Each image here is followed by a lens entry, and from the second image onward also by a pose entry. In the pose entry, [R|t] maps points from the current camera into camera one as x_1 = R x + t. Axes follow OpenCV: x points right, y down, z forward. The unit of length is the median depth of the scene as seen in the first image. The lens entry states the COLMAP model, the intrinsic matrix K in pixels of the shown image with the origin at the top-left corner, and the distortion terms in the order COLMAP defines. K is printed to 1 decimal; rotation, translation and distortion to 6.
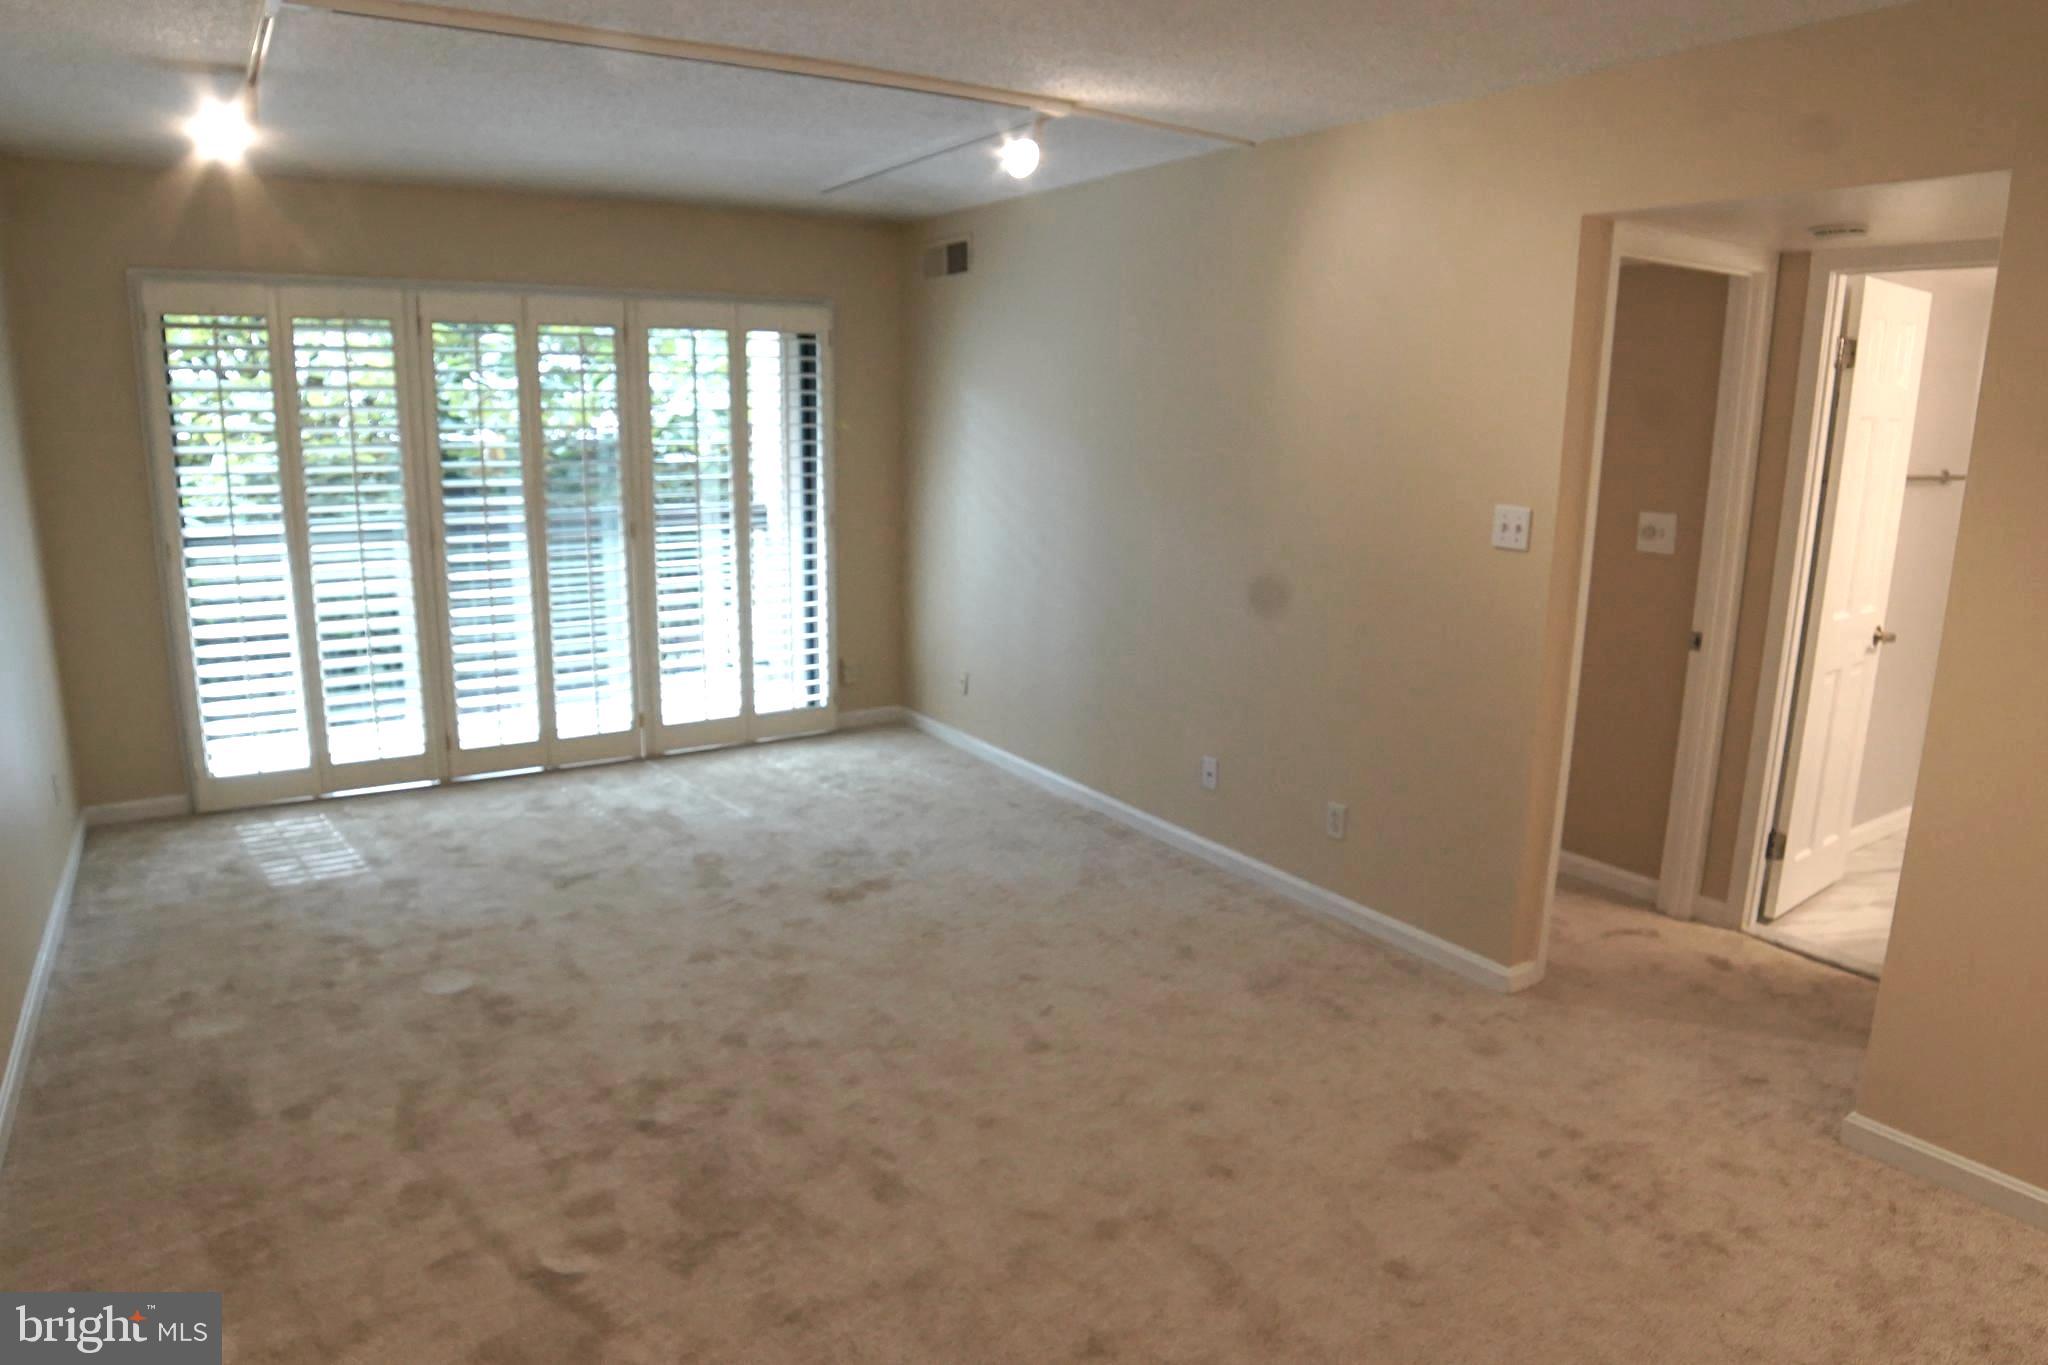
lens RADIAL K [[1282.5, 0, 1032.1], [0, 1282.5, 708.3], [0, 0, 1]] dist [-0.119519, 0.047914]
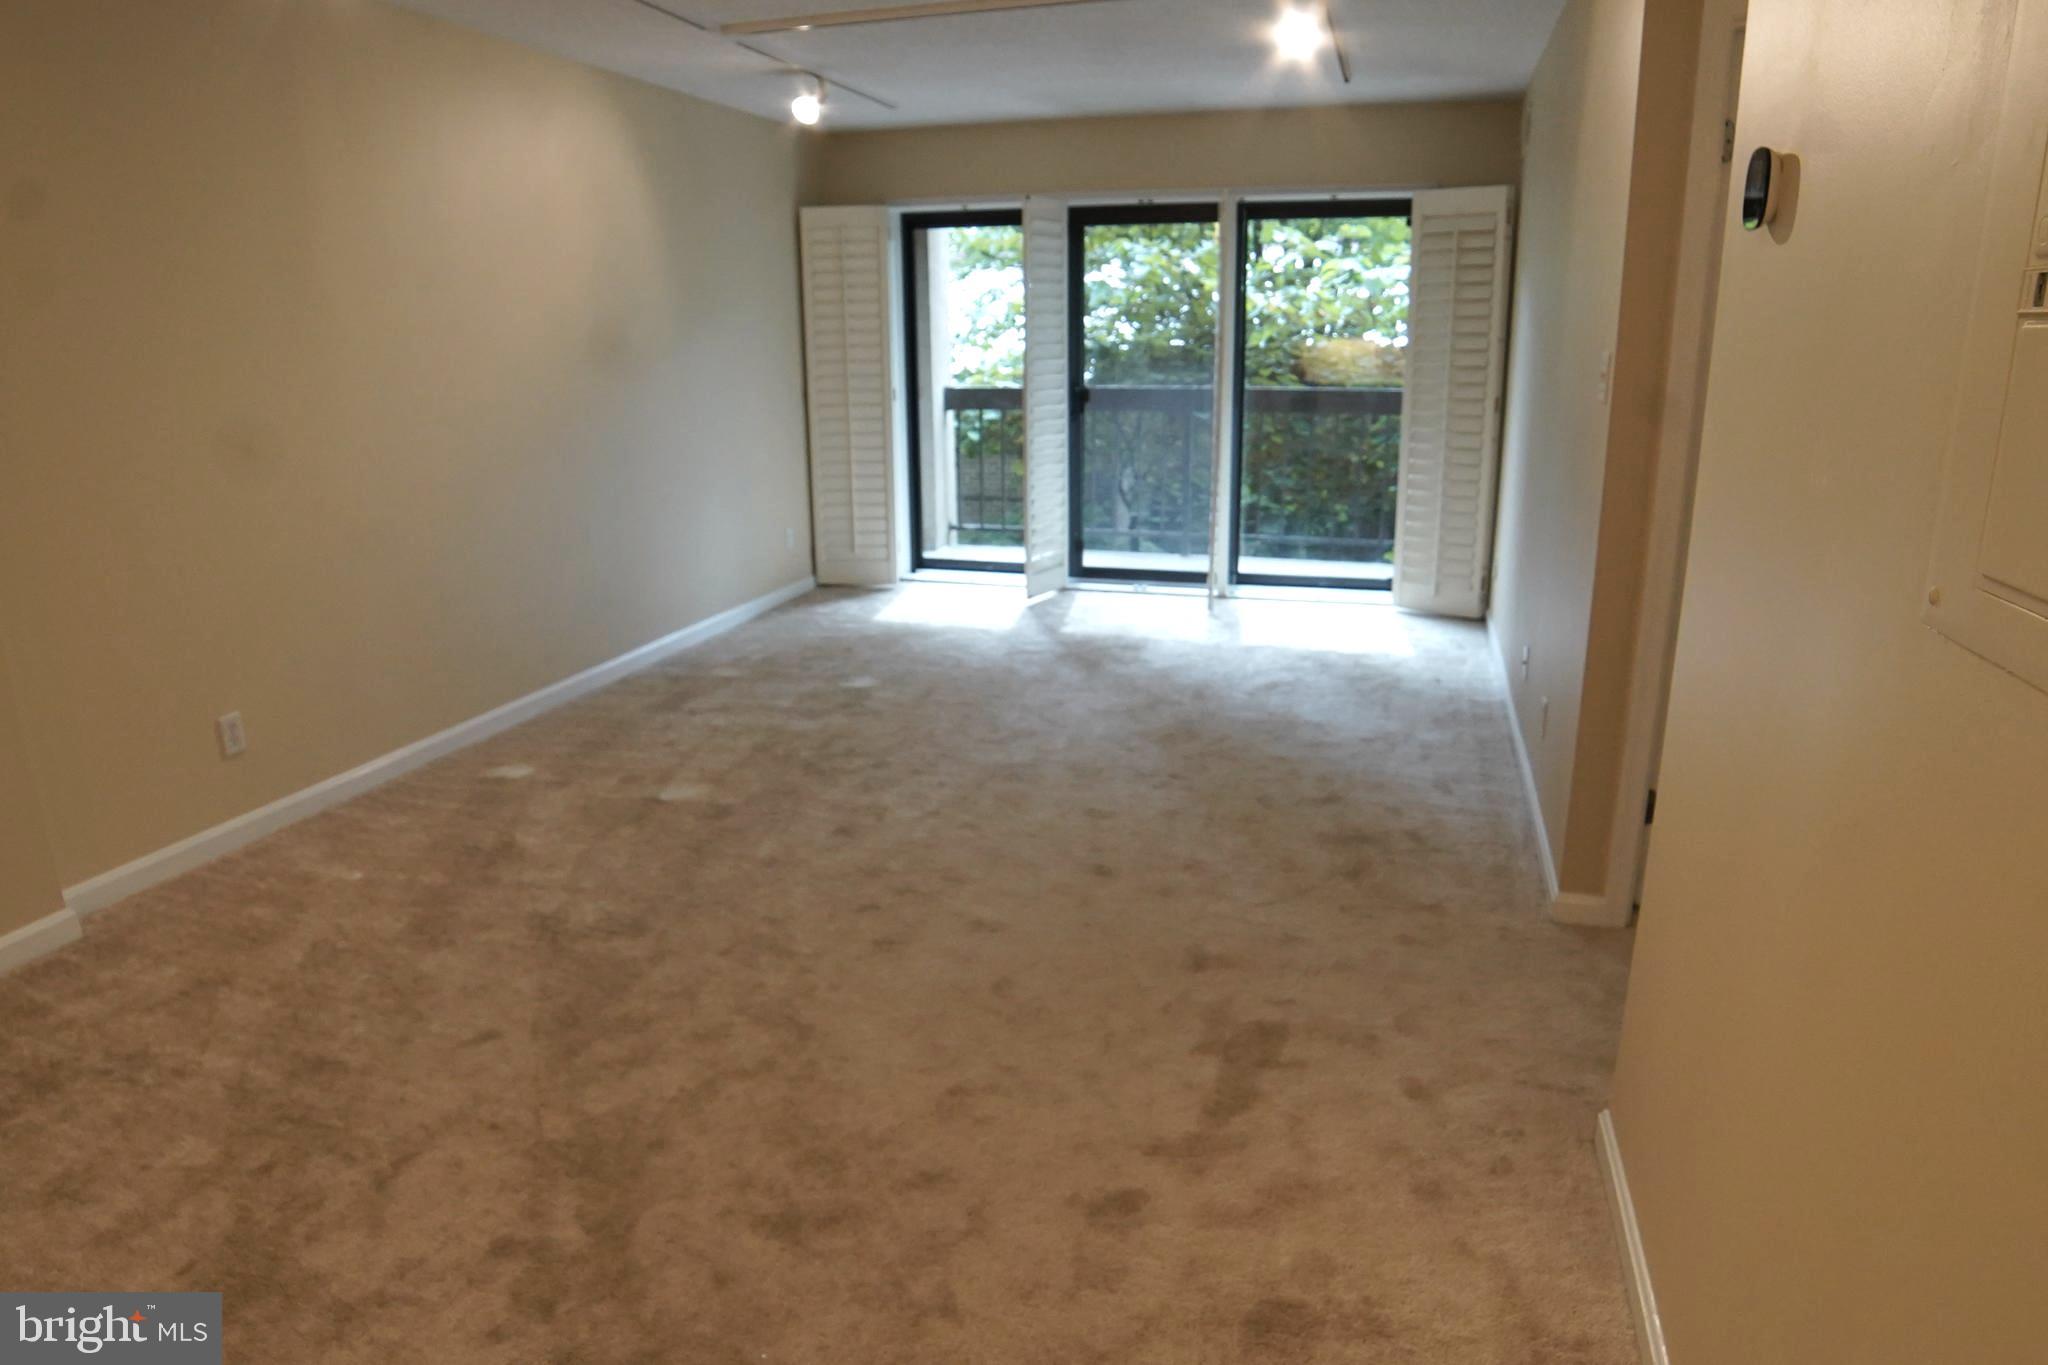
lens RADIAL K [[1282.5, 0, 1032.1], [0, 1282.5, 708.3], [0, 0, 1]] dist [-0.119519, 0.047914]
pose [[0.671058, 0.201971, -0.713365, 0.831452], [-0.149037, 0.979287, 0.137062, 0.011661], [0.726271, 0.014341, 0.687259, 0.114276]]
